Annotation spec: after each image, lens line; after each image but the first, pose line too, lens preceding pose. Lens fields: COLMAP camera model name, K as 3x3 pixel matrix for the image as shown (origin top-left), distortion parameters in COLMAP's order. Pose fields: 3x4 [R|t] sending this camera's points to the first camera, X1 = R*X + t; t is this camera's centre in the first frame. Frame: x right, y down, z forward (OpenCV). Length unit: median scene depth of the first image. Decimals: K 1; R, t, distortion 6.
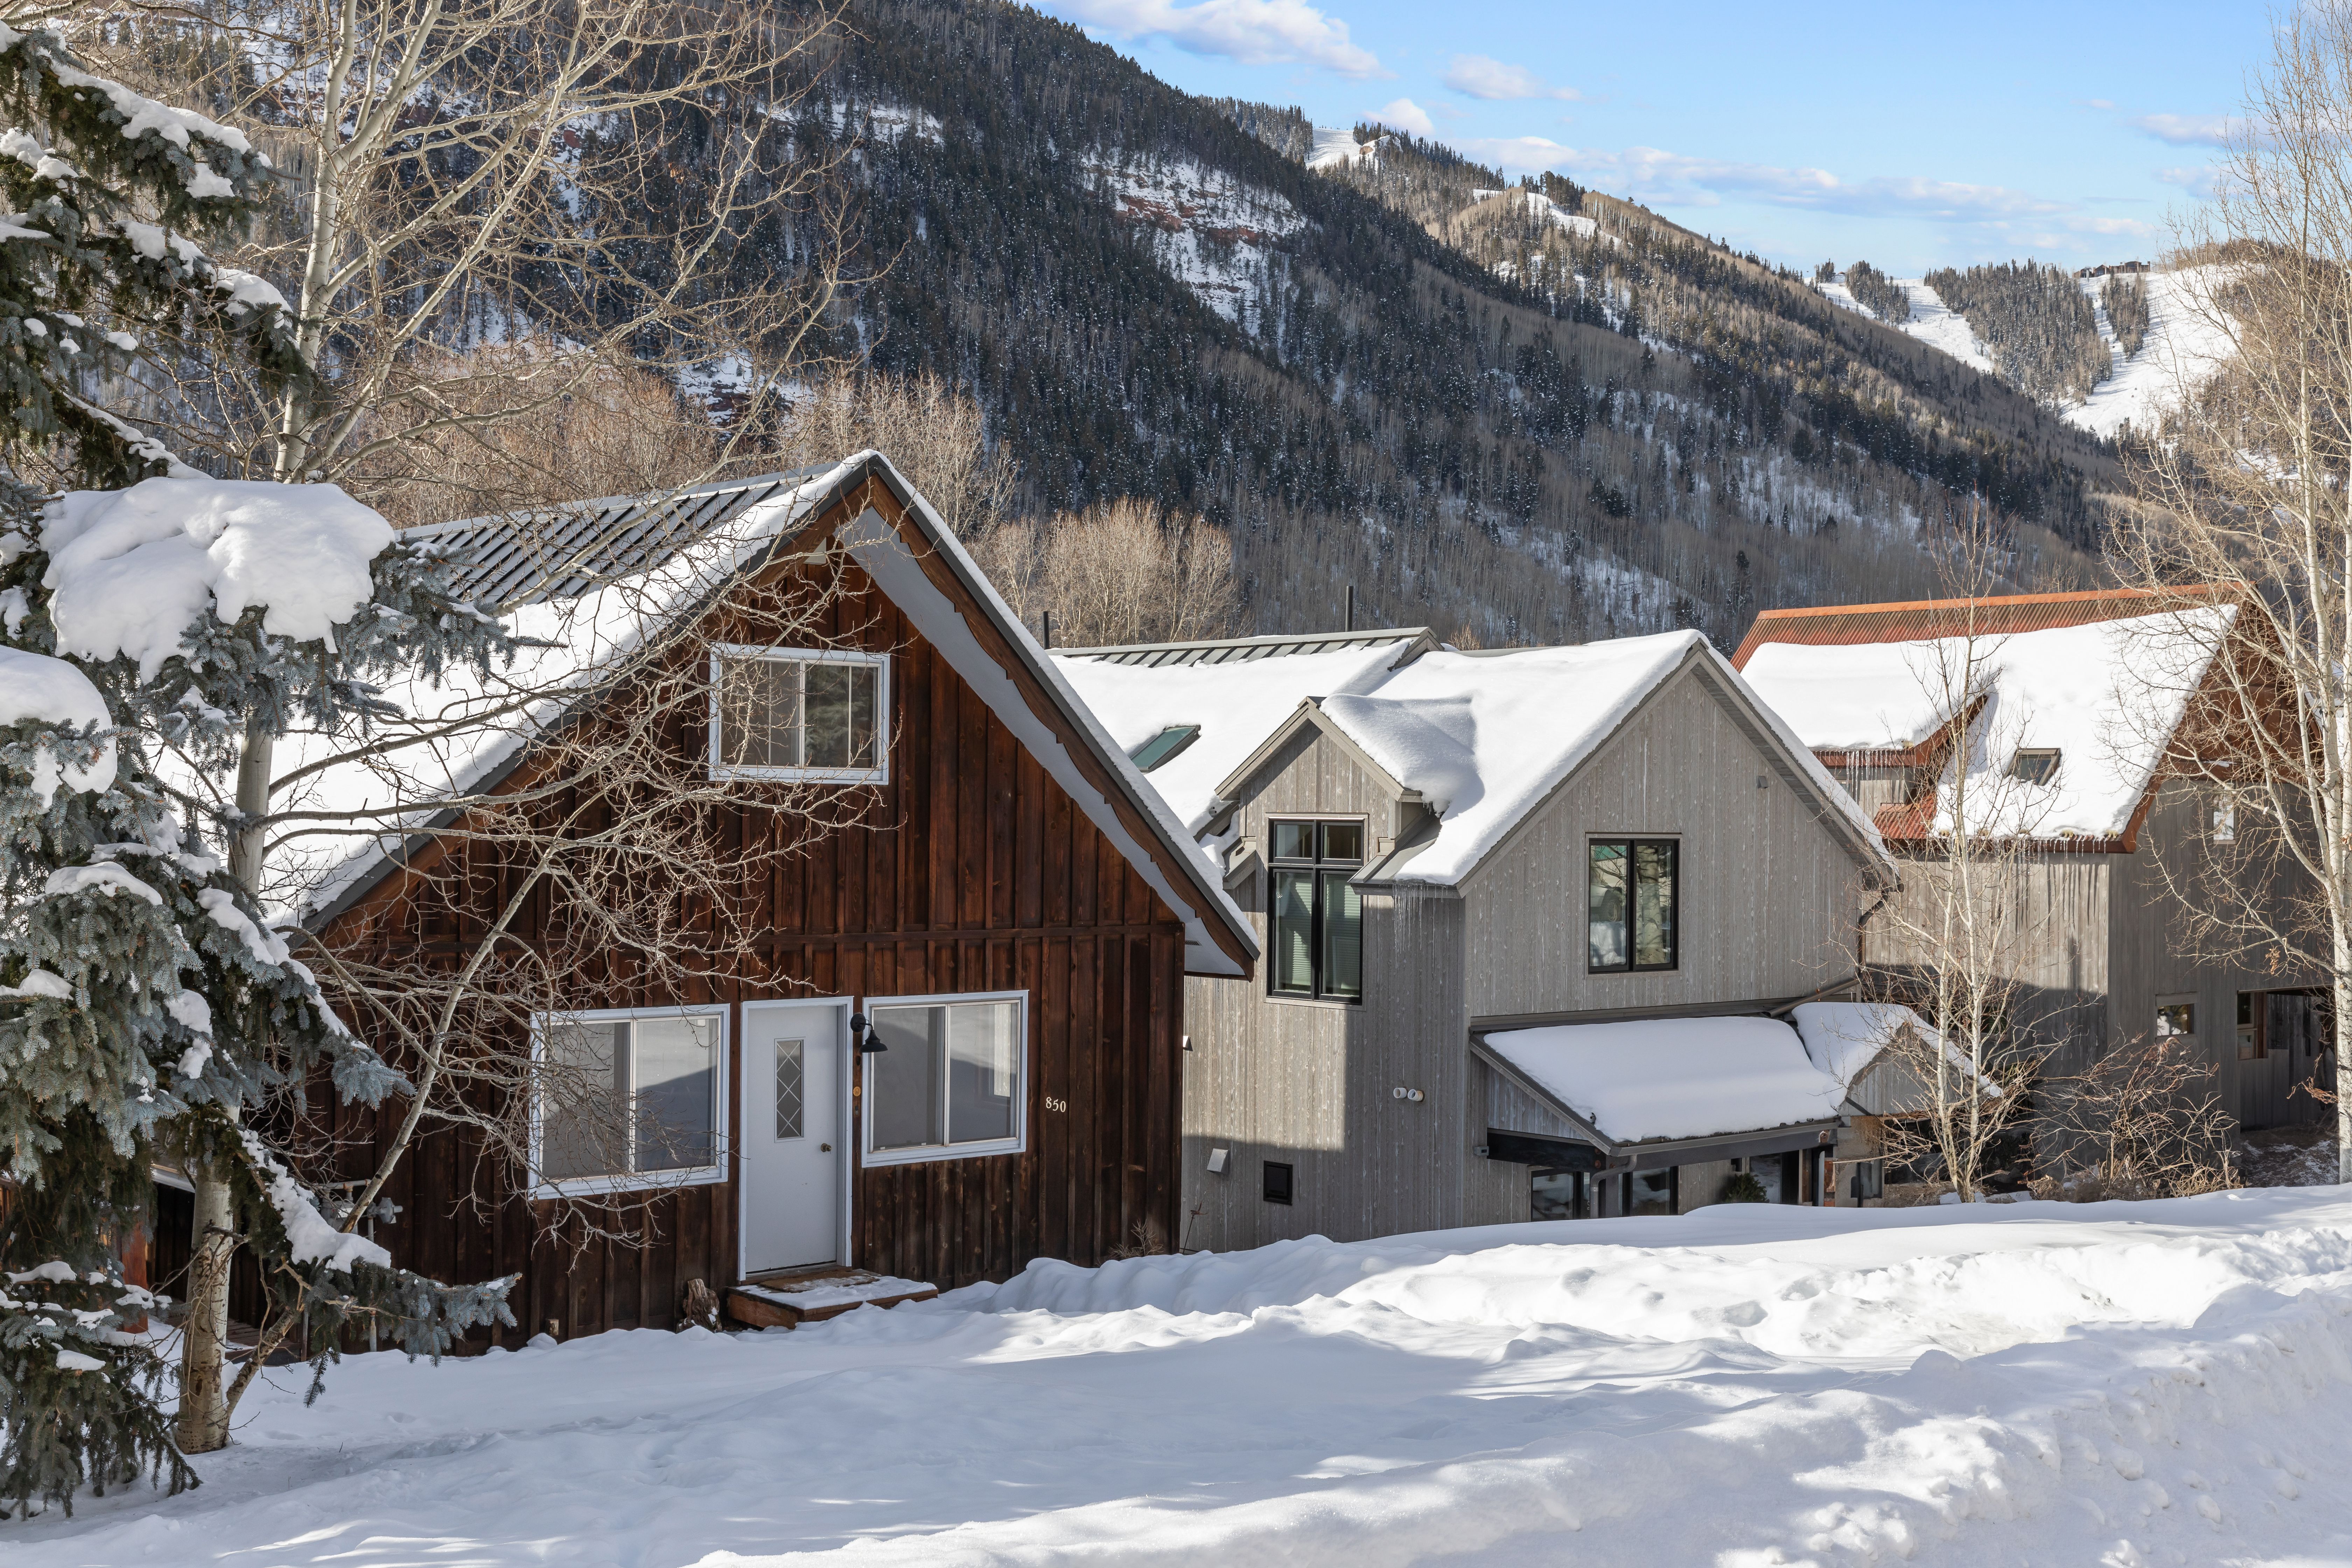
lens RADIAL K [[2633.7, 0, 1180.5], [0, 2633.7, 798.7], [0, 0, 1]] dist [0.004430, 0.000000]
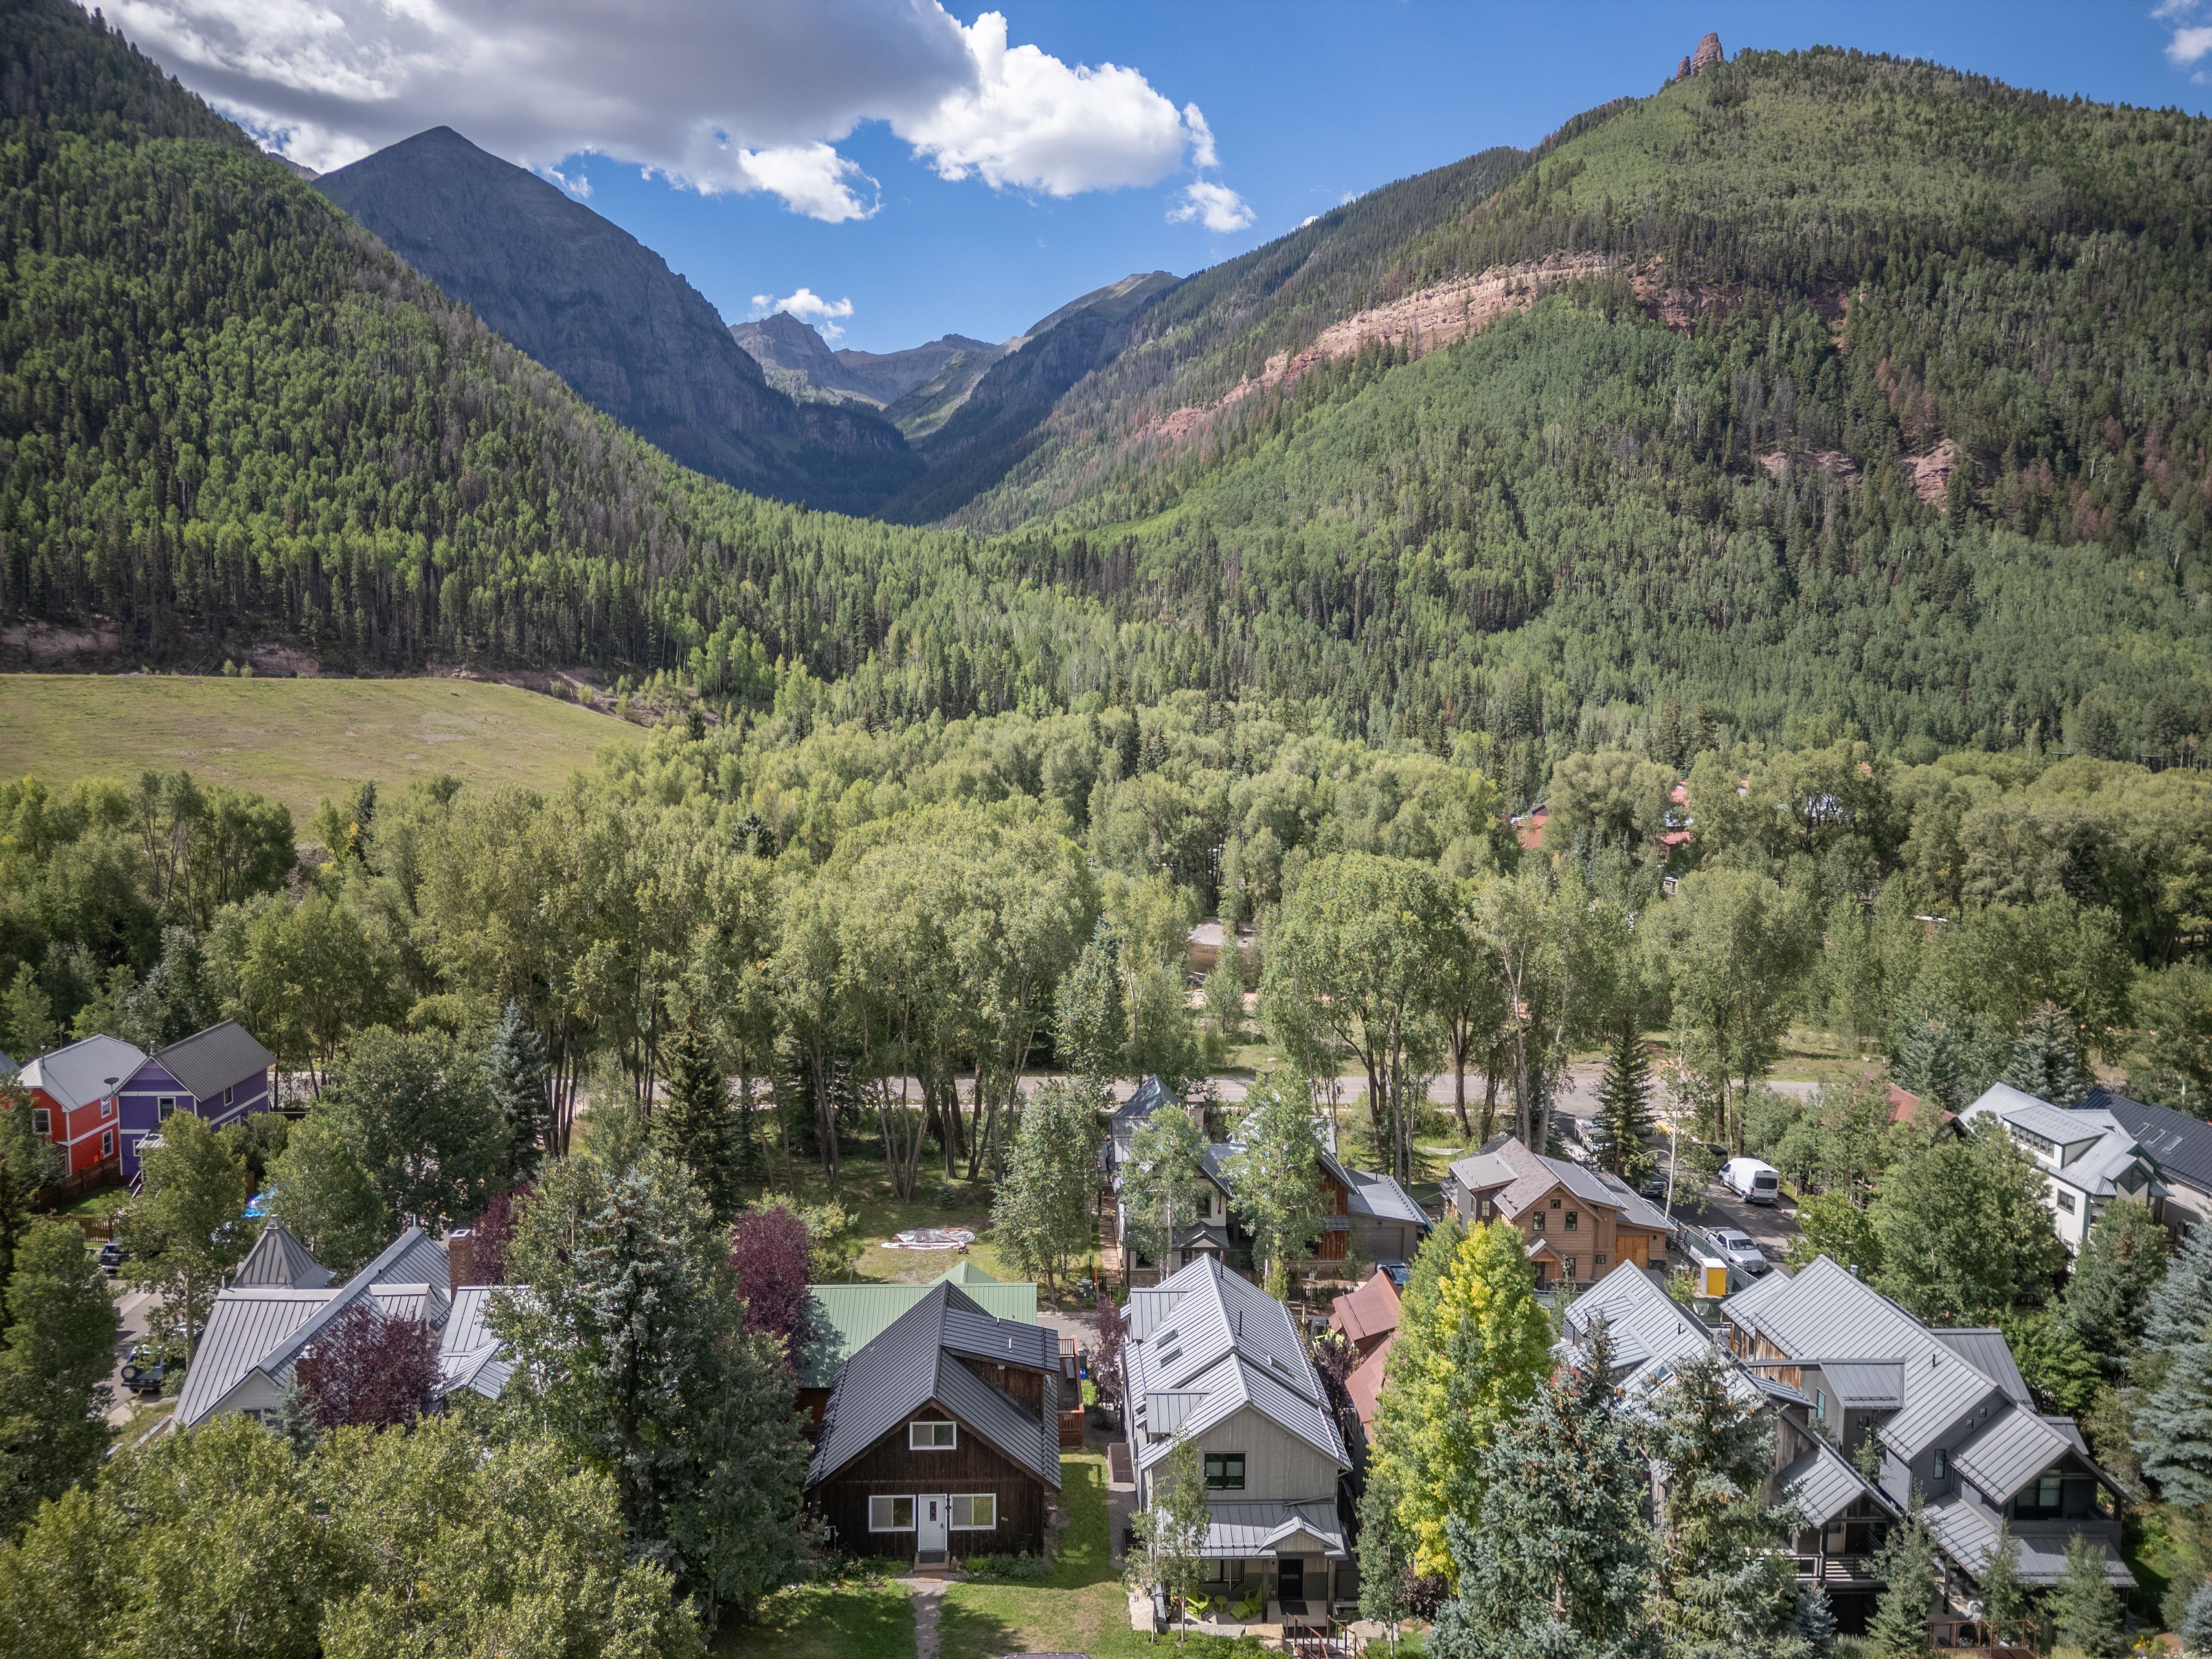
lens RADIAL K [[1549.1, 0, 1129.3], [0, 1549.1, 840.2], [0, 0, 1]] dist [0.054034, -0.042990]
pose [[0.774171, 0.067938, -0.629320, 1.753102], [0.000335, 0.994179, 0.107737, -1.349172], [0.632976, -0.083618, 0.769642, -0.801462]]
